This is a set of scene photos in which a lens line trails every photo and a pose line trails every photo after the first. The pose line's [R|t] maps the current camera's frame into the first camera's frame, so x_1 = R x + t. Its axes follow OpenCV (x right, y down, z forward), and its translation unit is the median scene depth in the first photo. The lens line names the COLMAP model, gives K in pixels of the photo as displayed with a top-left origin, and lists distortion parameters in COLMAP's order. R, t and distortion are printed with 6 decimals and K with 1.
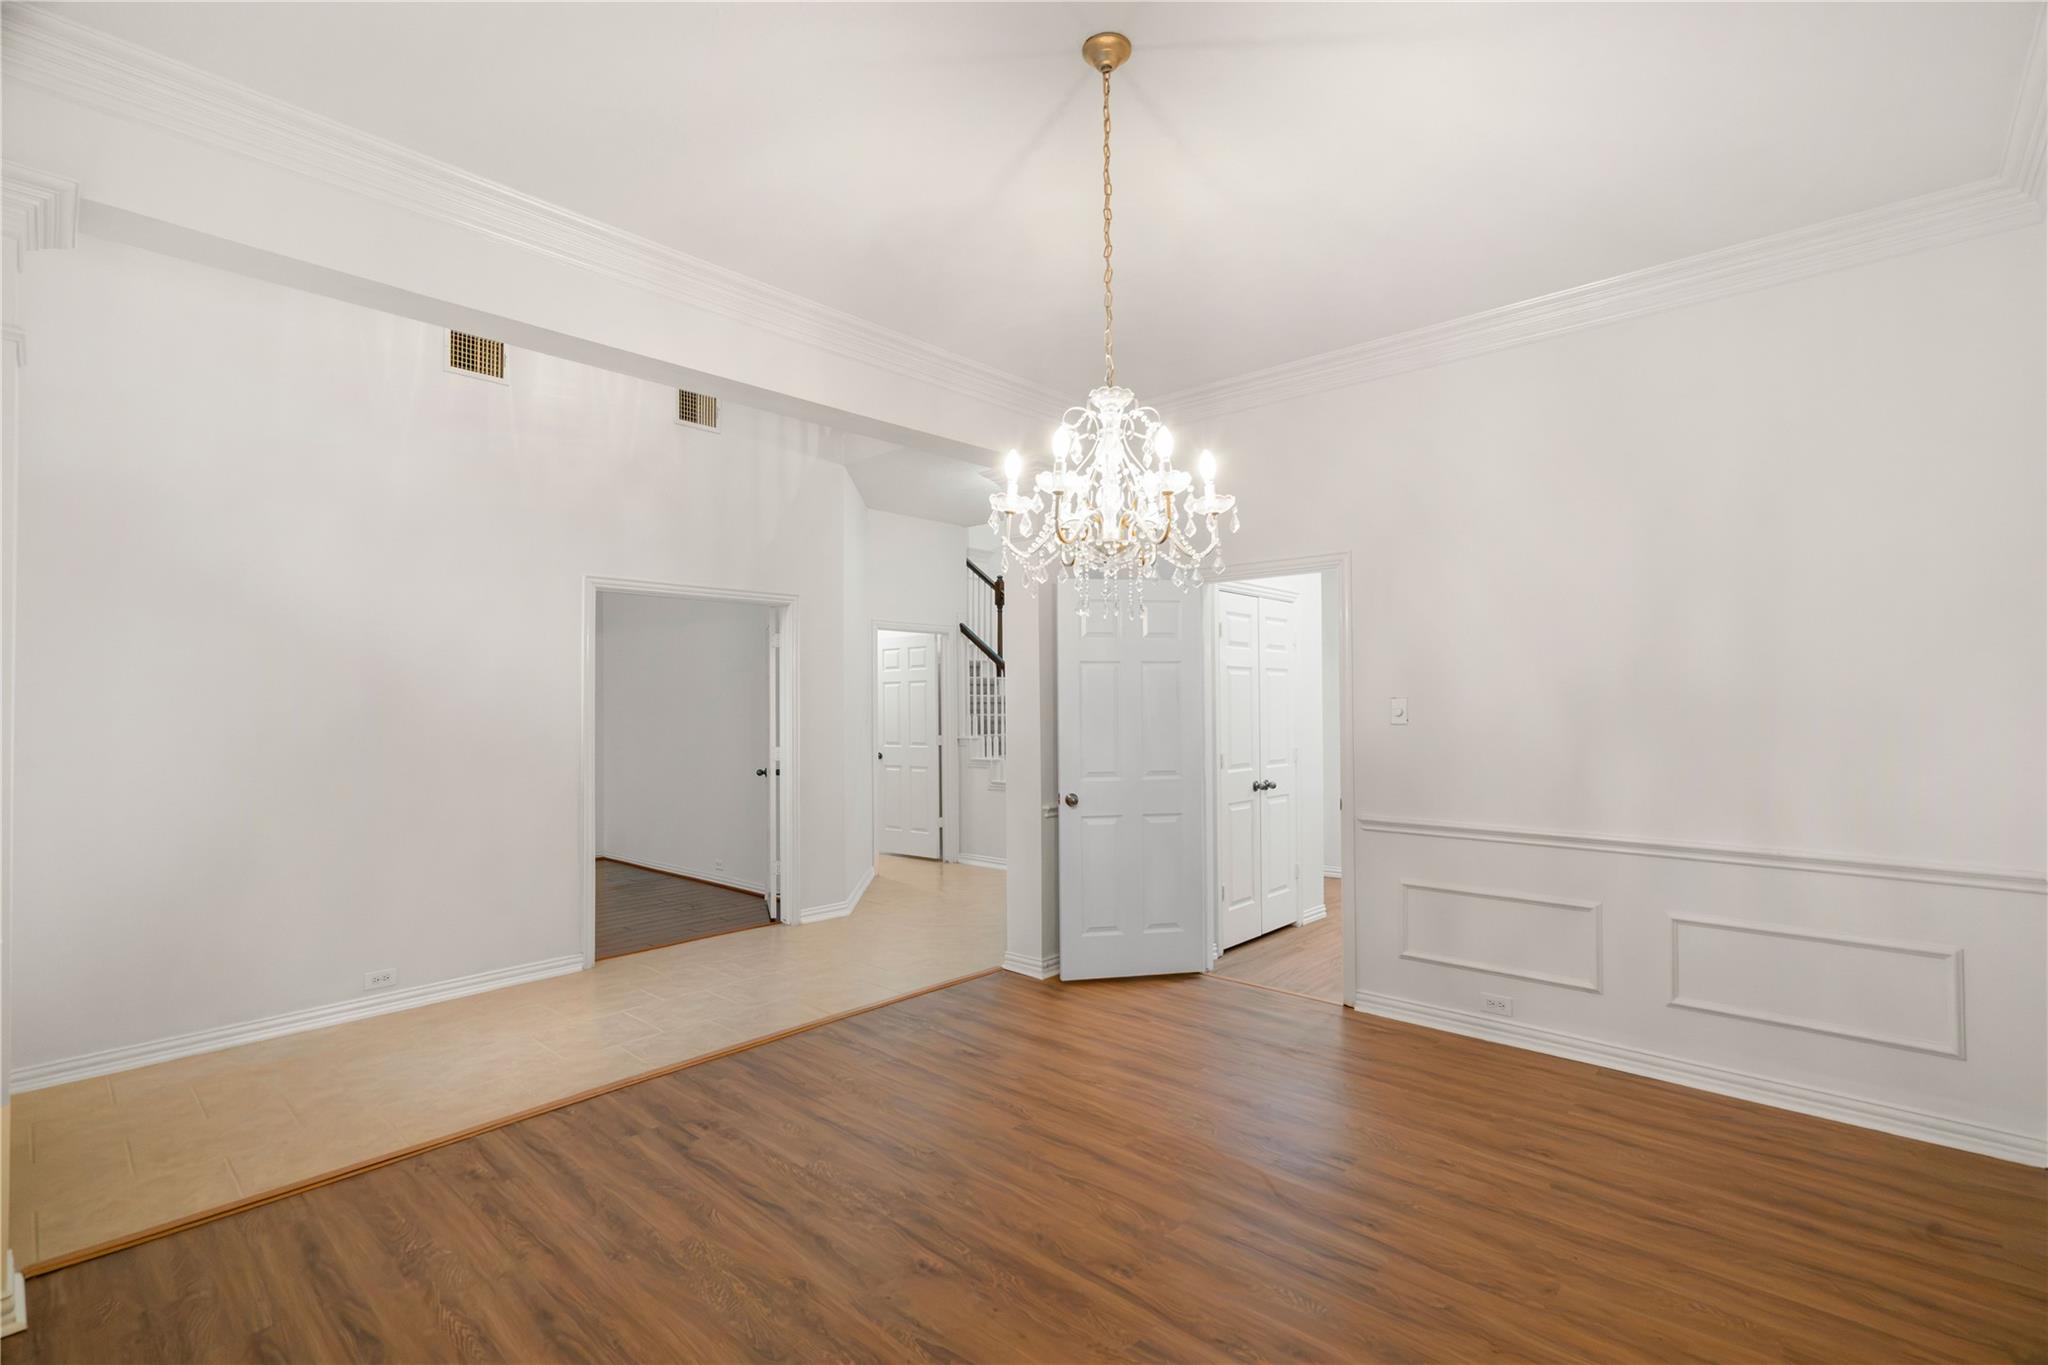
lens RADIAL K [[940.0, 0, 1010.5], [0, 940.0, 699.6], [0, 0, 1]] dist [0.025932, -0.000052]
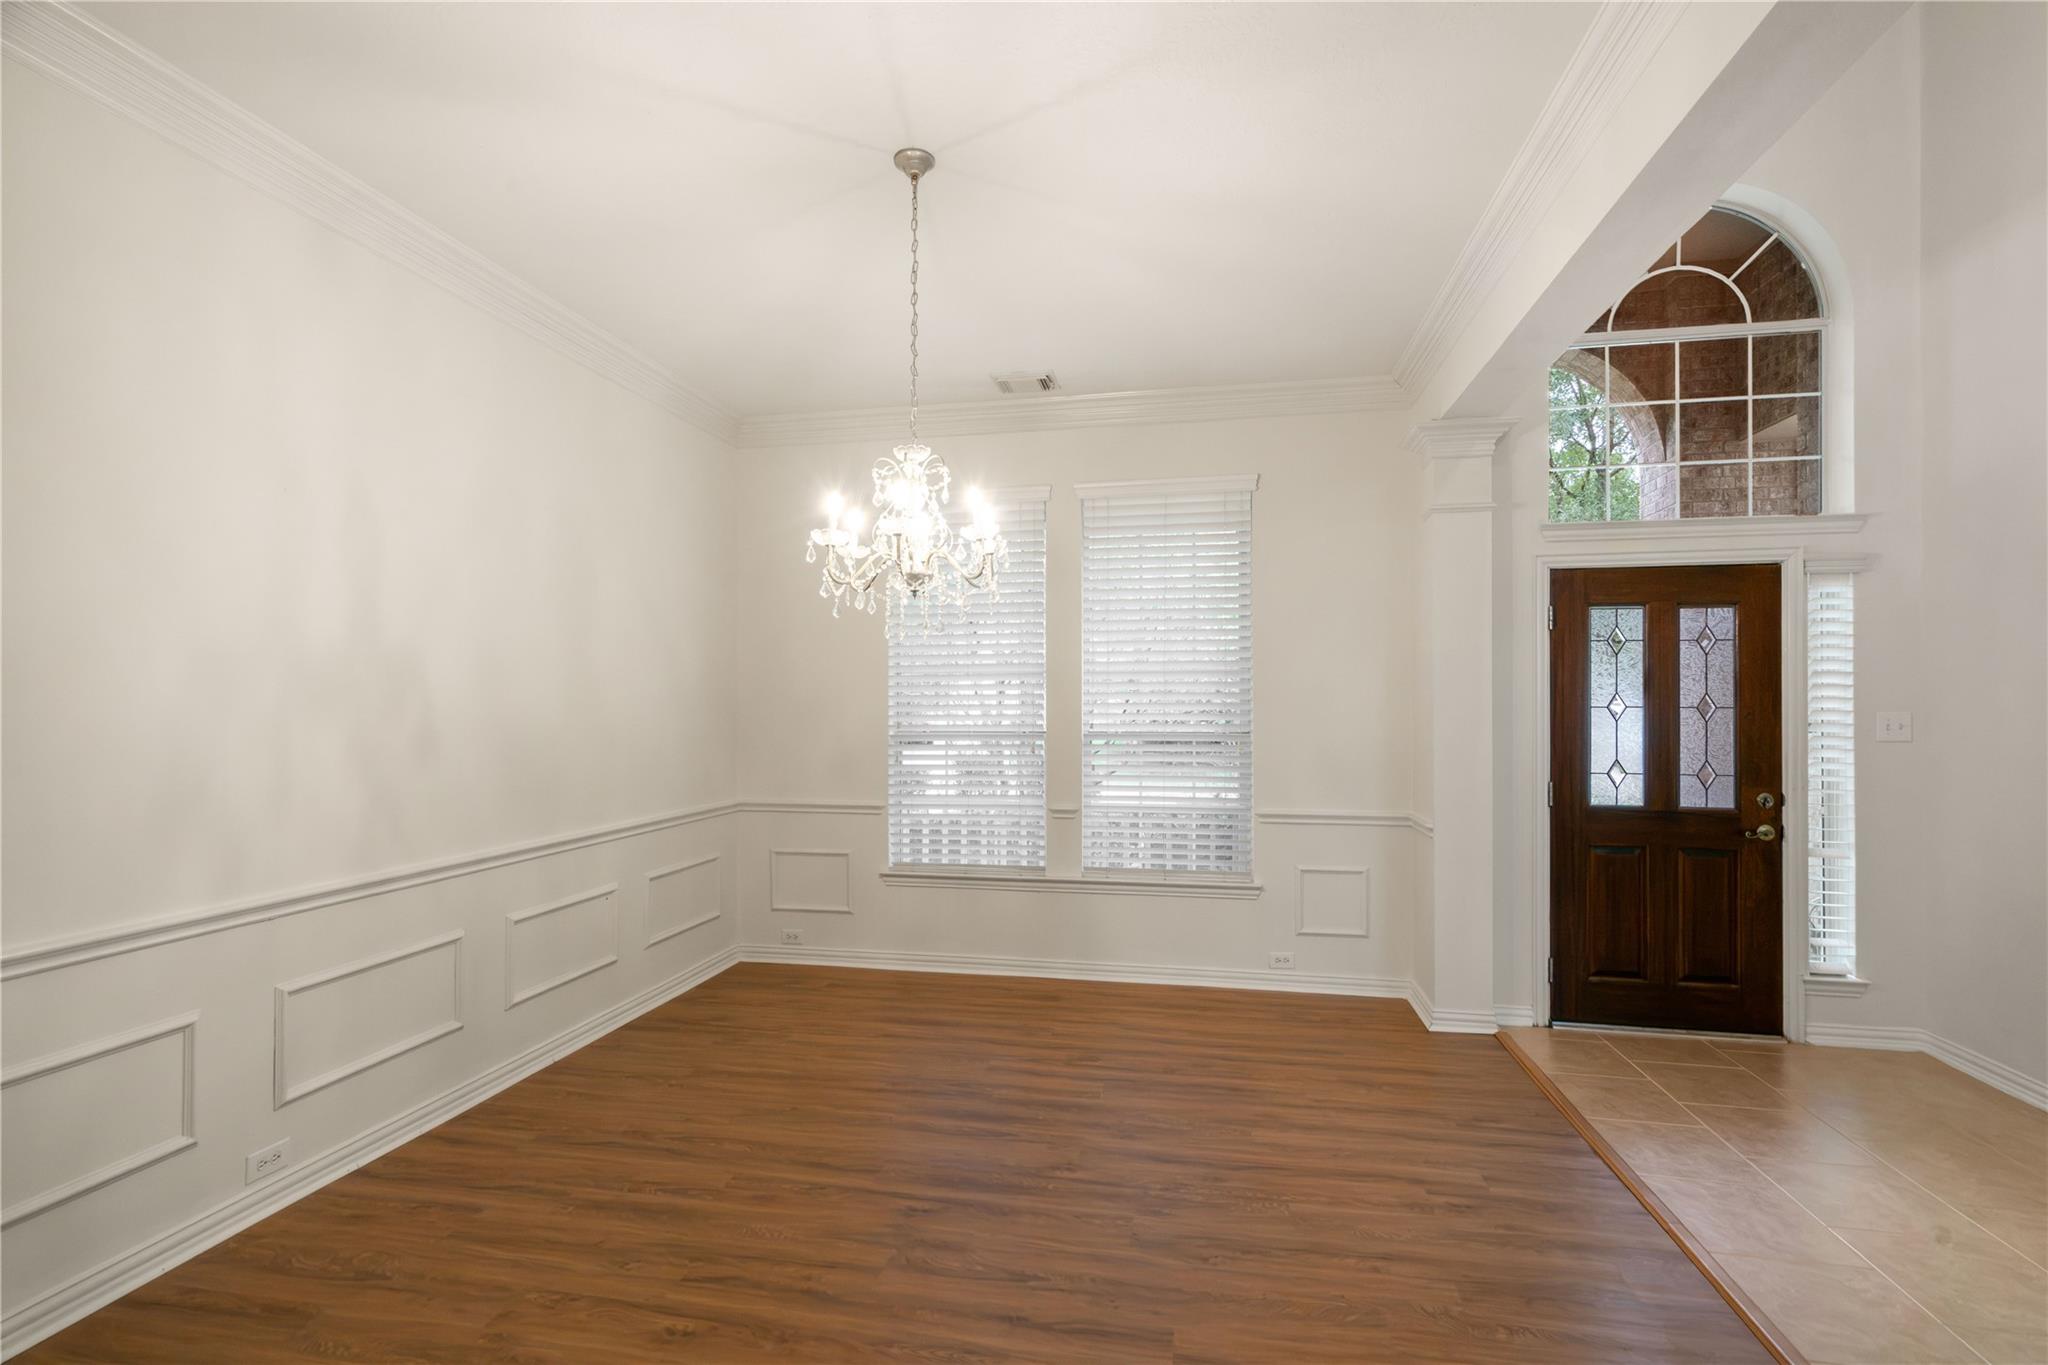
lens RADIAL K [[940.0, 0, 1010.5], [0, 940.0, 699.6], [0, 0, 1]] dist [0.025932, -0.000052]
pose [[-0.858302, 0.002362, -0.513139, 0.526832], [0.006717, 0.999955, -0.006632, 0.006186], [0.513101, -0.009139, -0.858280, 1.791179]]
